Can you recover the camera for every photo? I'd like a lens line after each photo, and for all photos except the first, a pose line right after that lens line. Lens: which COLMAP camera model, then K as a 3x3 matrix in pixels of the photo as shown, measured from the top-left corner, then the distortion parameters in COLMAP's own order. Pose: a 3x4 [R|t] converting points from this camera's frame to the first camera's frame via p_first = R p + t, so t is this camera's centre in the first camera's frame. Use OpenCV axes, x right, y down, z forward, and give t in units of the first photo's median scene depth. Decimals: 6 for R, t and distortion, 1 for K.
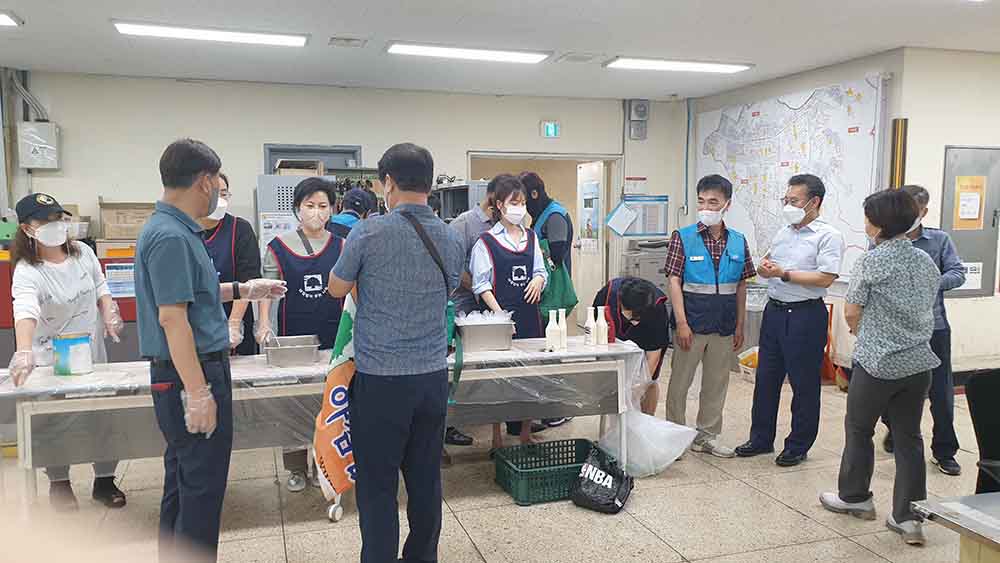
lens RADIAL K [[785.7, 0, 495.7], [0, 785.7, 295.5], [0, 0, 1]] dist [0.019277, -0.008172]
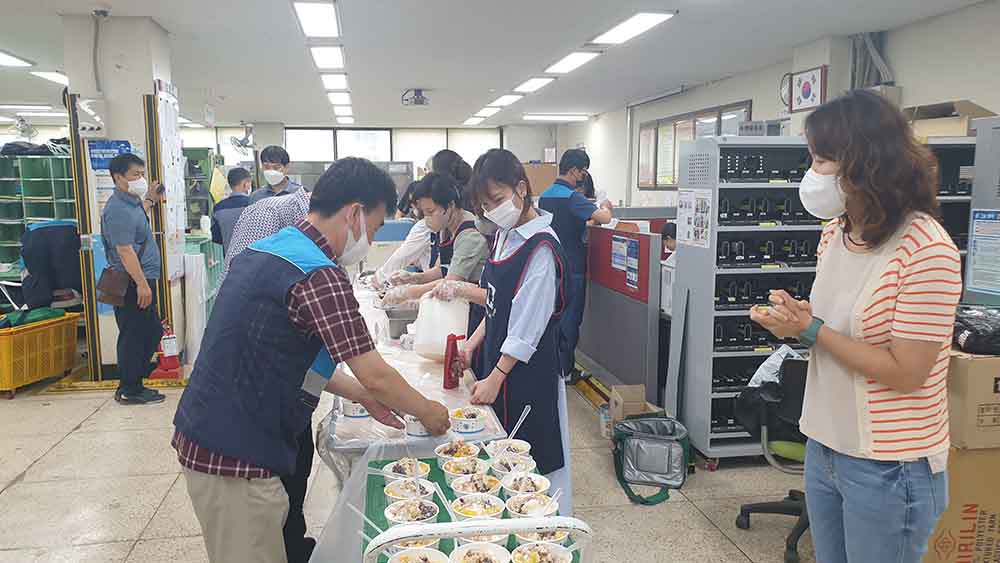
lens RADIAL K [[785.7, 0, 488.8], [0, 785.7, 288.9], [0, 0, 1]] dist [0.019277, -0.008172]
pose [[-0.151721, 0.135311, -0.979118, 0.414611], [-0.098378, 0.983599, 0.151175, -0.078780], [0.983515, 0.119260, -0.135921, 0.684631]]
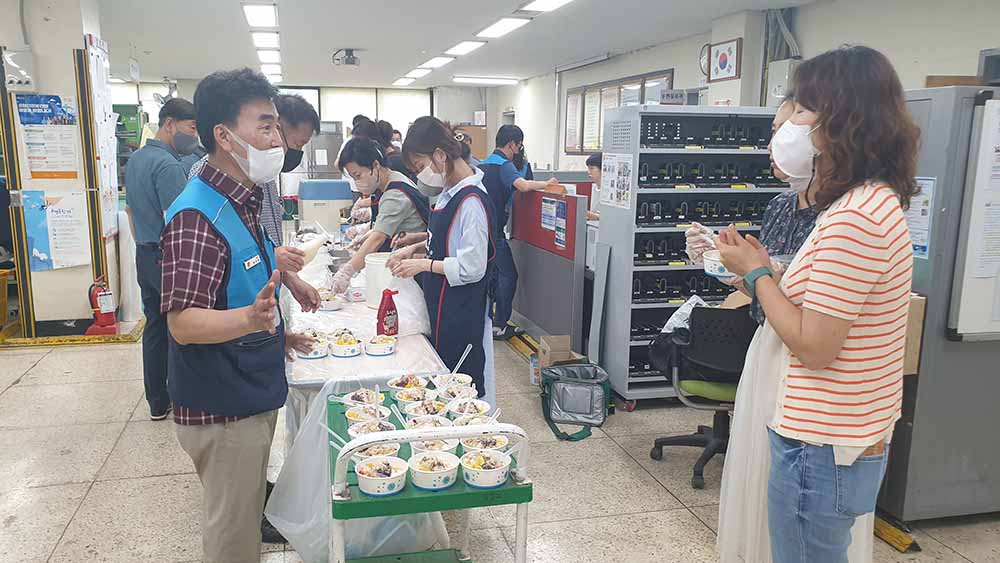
lens RADIAL K [[785.7, 0, 485.1], [0, 785.7, 291.1], [0, 0, 1]] dist [0.019277, -0.008172]
pose [[-0.065959, 0.183410, -0.980821, 0.454565], [-0.115087, 0.975003, 0.190061, -0.078557], [0.991163, 0.125416, -0.043202, 0.682440]]
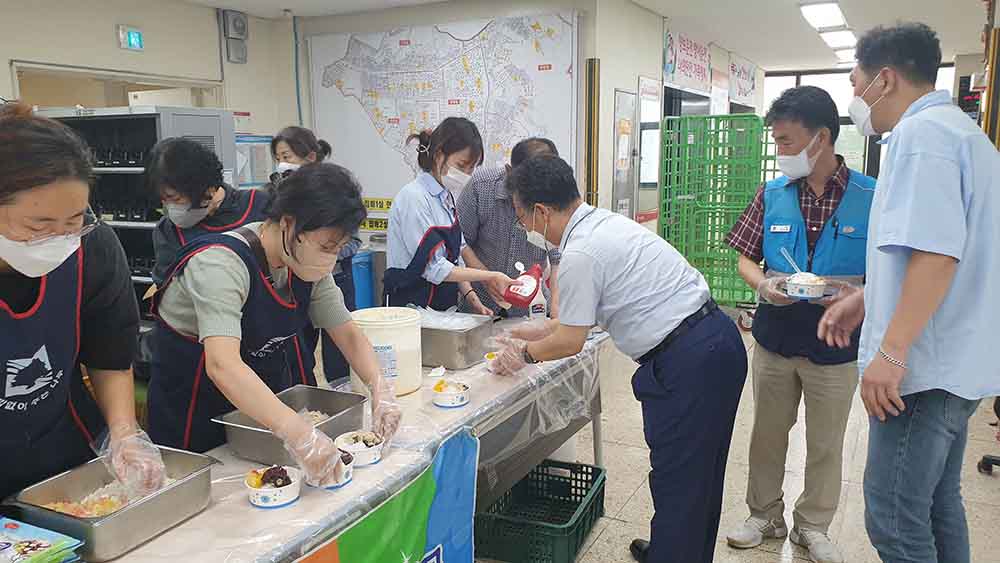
lens RADIAL K [[785.7, 0, 501.4], [0, 785.7, 297.6], [0, 0, 1]] dist [0.019277, -0.008172]
pose [[0.713244, -0.134817, 0.687828, -0.252809], [0.085516, 0.990734, 0.105512, -0.032309], [-0.695680, -0.016435, 0.718164, 0.299936]]
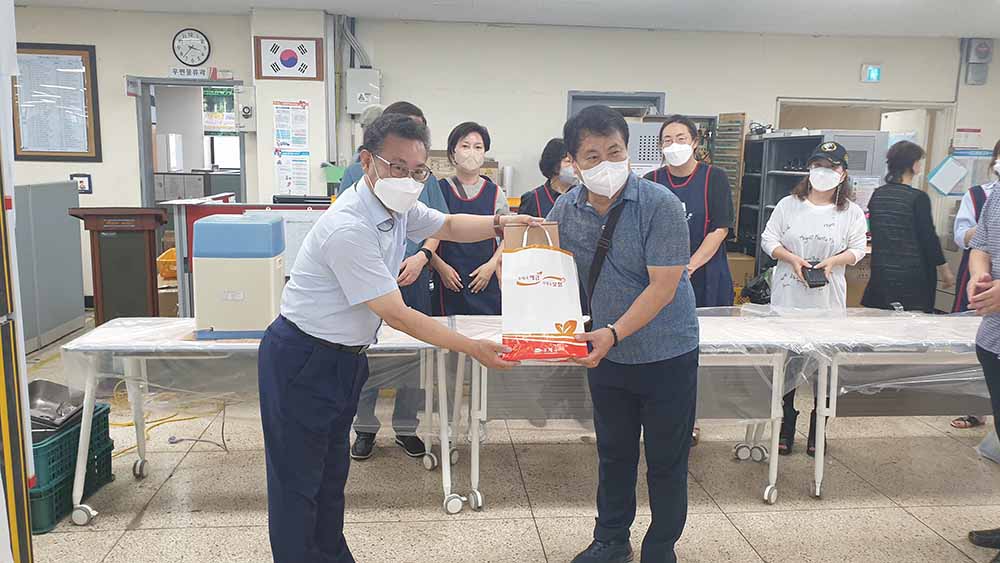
lens RADIAL K [[785.7, 0, 496.2], [0, 785.7, 283.1], [0, 0, 1]] dist [0.019277, -0.008172]
pose [[0.976609, 0.052693, -0.208469, -0.176665], [-0.042698, 0.997725, 0.052161, -0.001947], [0.210743, -0.042040, 0.976637, 0.024363]]
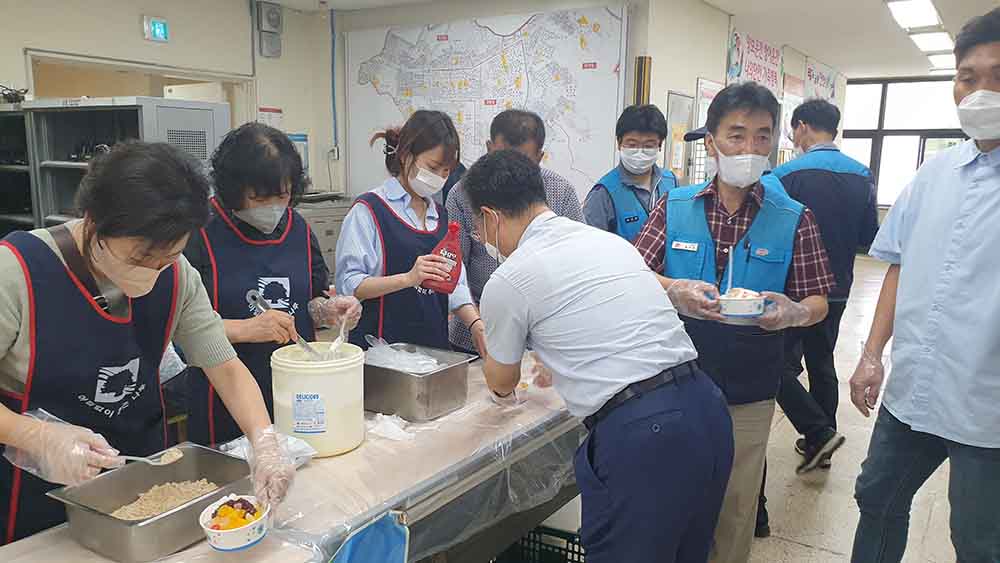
lens RADIAL K [[785.7, 0, 491.5], [0, 785.7, 298.3], [0, 0, 1]] dist [0.019277, -0.008172]
pose [[0.781188, -0.097777, 0.616592, -0.174508], [0.050639, 0.994329, 0.093520, -0.035321], [-0.622239, -0.041833, 0.781709, 0.328596]]
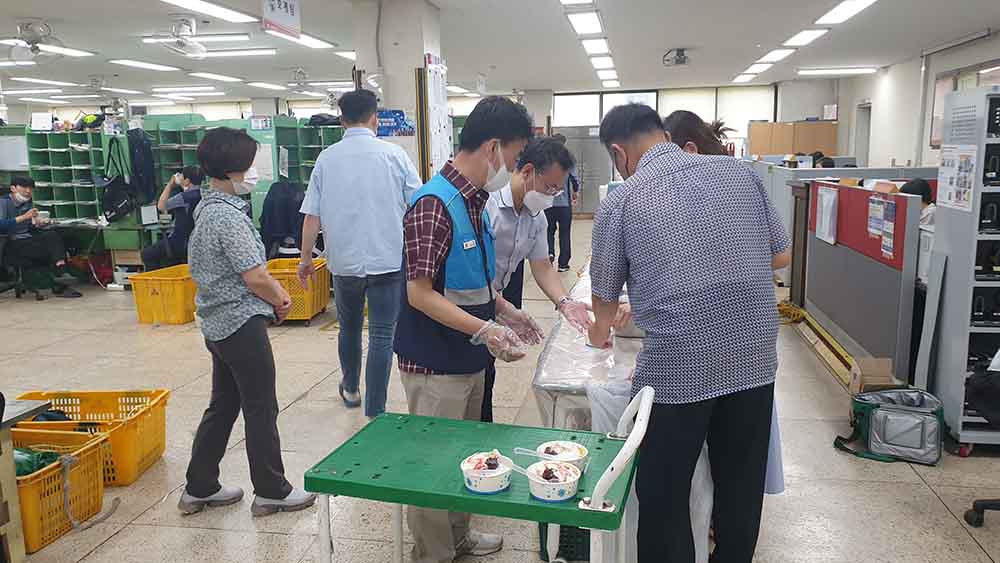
lens RADIAL K [[785.7, 0, 500.2], [0, 785.7, 276.0], [0, 0, 1]] dist [0.019277, -0.008172]
pose [[-0.462958, 0.151411, -0.873352, 0.425759], [-0.074242, 0.975216, 0.208426, -0.080475], [0.883265, 0.161332, -0.440243, 0.722673]]
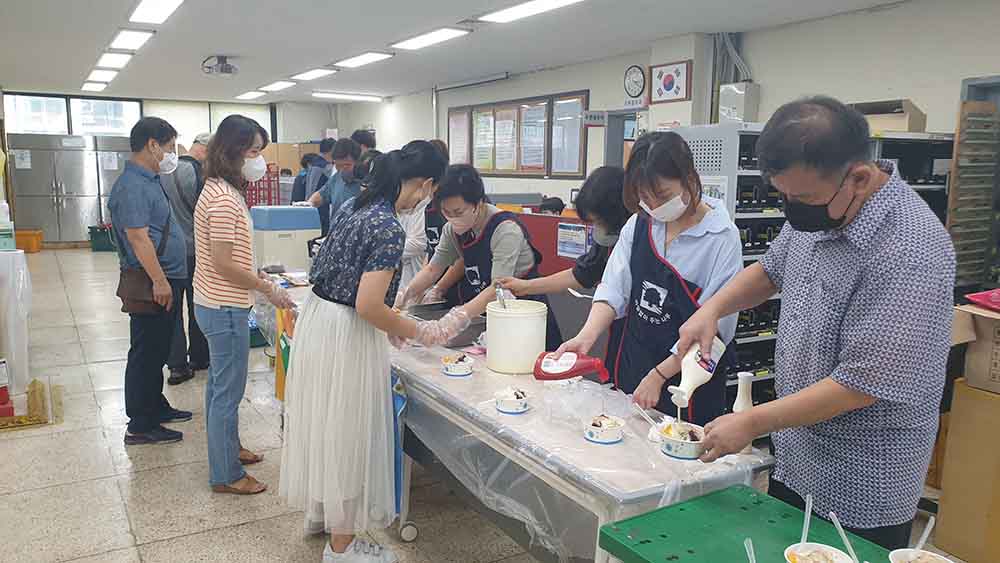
lens RADIAL K [[785.7, 0, 498.5], [0, 785.7, 285.0], [0, 0, 1]] dist [0.019277, -0.008172]
pose [[0.222760, 0.147398, -0.963666, 0.342485], [-0.116164, 0.985474, 0.123882, -0.053734], [0.967928, 0.084347, 0.236647, 0.475139]]
